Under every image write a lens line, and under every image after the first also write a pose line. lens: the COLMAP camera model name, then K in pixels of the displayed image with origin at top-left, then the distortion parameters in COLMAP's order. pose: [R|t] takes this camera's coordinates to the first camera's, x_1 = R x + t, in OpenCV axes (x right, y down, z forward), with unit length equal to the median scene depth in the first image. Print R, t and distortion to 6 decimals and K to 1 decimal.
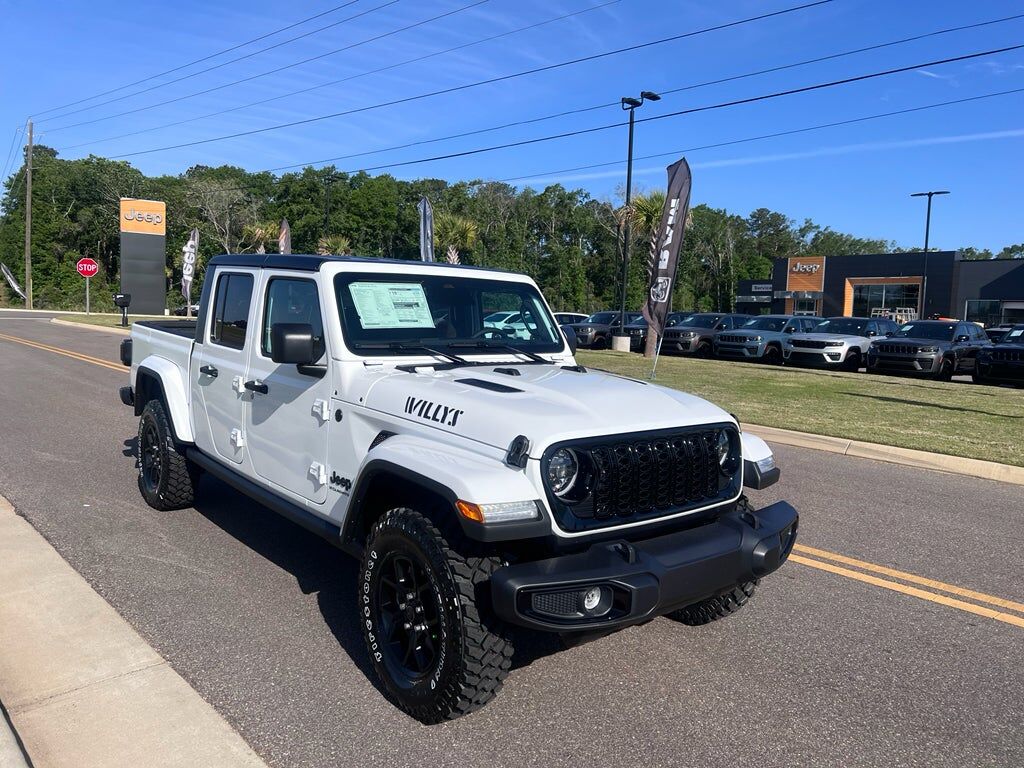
lens RADIAL K [[814.9, 0, 509.8], [0, 814.9, 378.8], [0, 0, 1]] dist [0.070203, 0.000560]
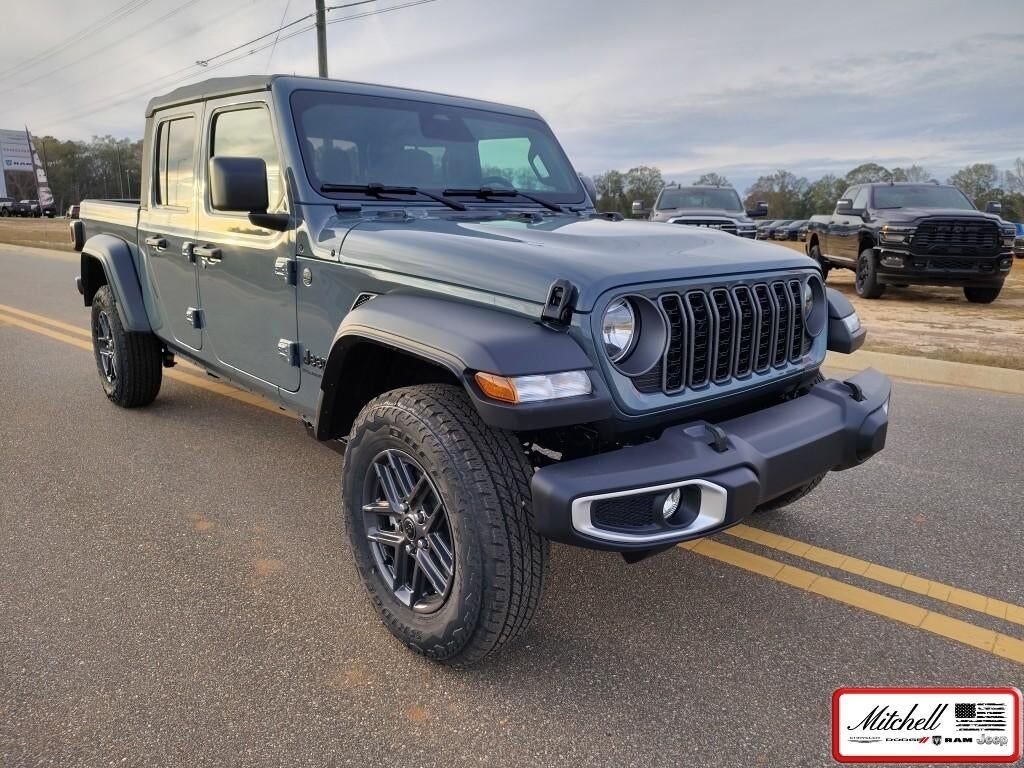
lens RADIAL K [[757.2, 0, 512.2], [0, 757.2, 382.1], [0, 0, 1]] dist [0.035646, -0.002815]
pose [[0.998986, -0.037060, 0.025546, -0.038707], [0.033362, 0.990624, 0.132477, 0.055235], [-0.030216, -0.131491, 0.990857, 0.277642]]
